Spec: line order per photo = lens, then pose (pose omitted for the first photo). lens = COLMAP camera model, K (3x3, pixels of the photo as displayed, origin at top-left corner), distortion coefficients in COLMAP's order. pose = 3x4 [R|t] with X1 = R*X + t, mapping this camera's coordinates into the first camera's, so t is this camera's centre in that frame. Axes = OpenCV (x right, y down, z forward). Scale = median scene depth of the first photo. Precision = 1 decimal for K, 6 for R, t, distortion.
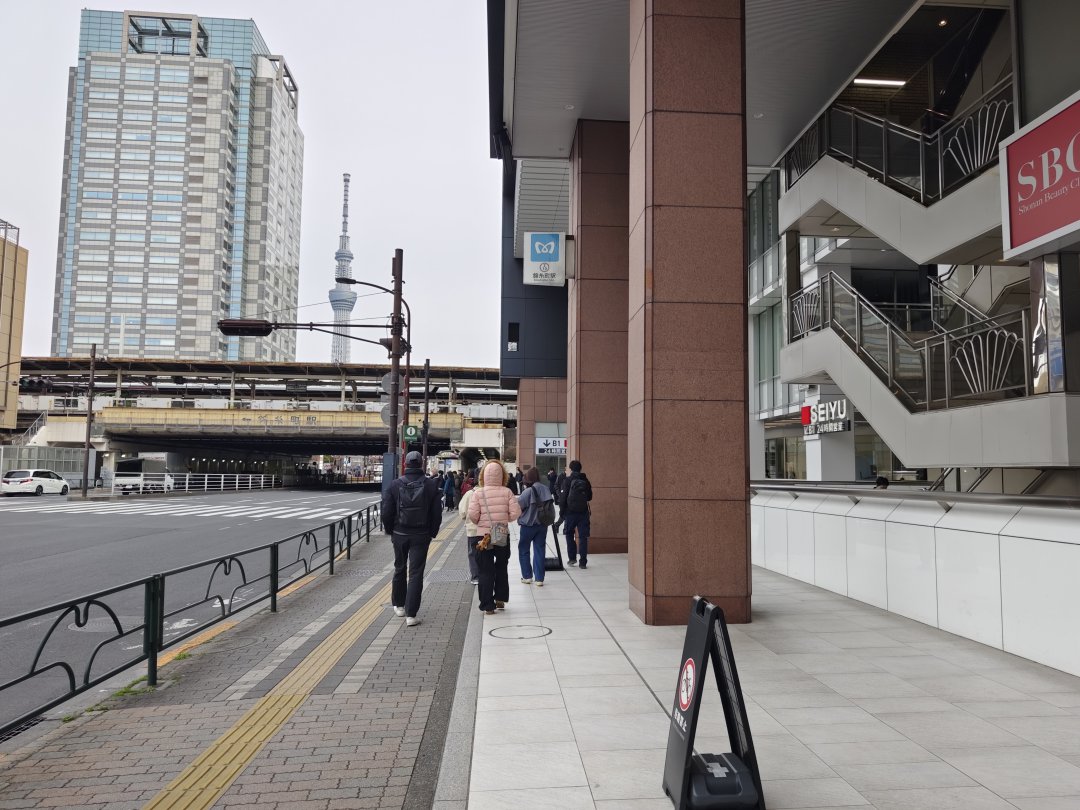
lens RADIAL K [[716.8, 0, 540.0], [0, 716.8, 405.0], [0, 0, 1]] dist [0.074262, -0.119588]
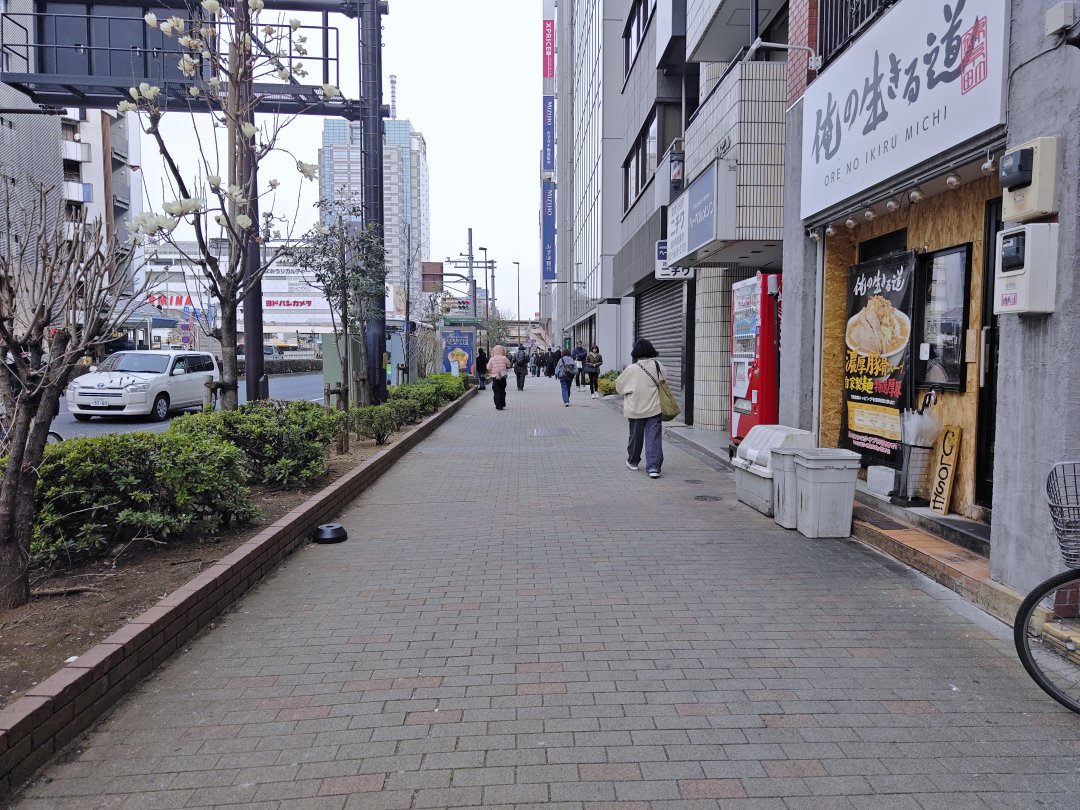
lens RADIAL K [[716.8, 0, 540.0], [0, 716.8, 405.0], [0, 0, 1]] dist [0.074262, -0.119588]
pose [[0.998394, -0.006886, -0.056231, 0.059329], [0.016105, 0.986130, 0.165191, -0.093109], [0.054314, -0.165831, 0.984657, -1.022094]]
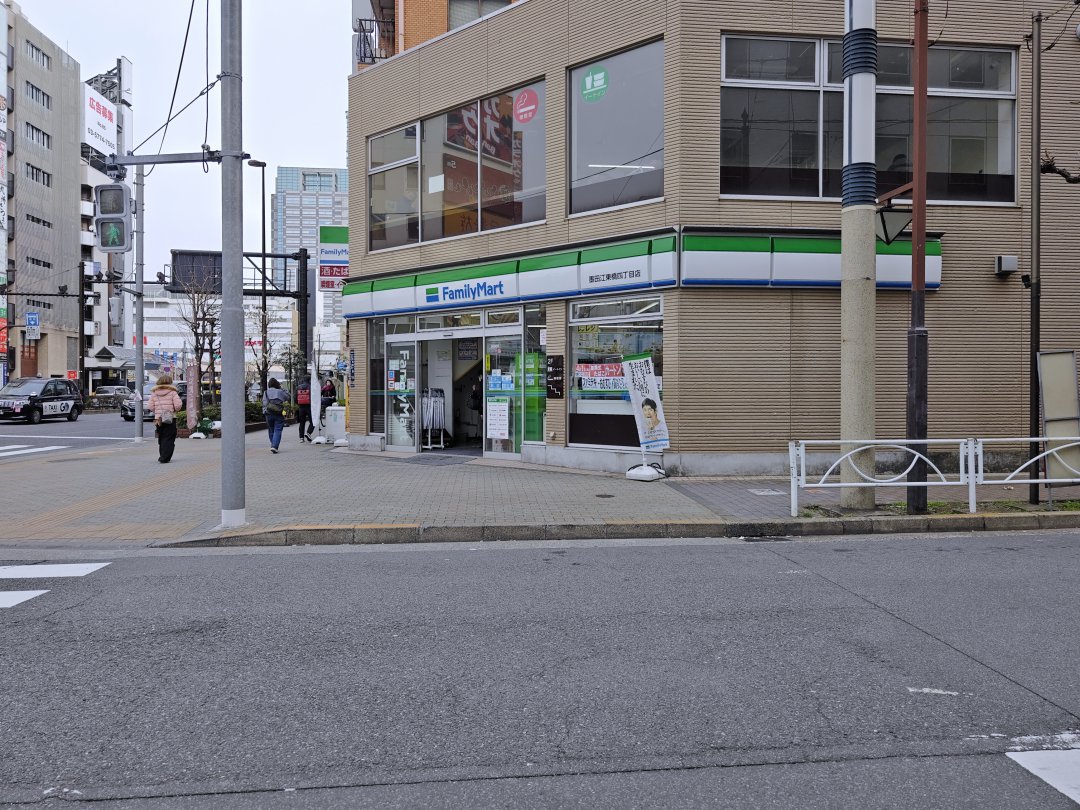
lens RADIAL K [[716.8, 0, 540.0], [0, 716.8, 405.0], [0, 0, 1]] dist [0.074262, -0.119588]
pose [[0.999942, -0.006050, 0.008922, 0.086649], [0.005011, 0.993669, 0.112234, -0.099913], [-0.009545, -0.112183, 0.993642, -1.102551]]
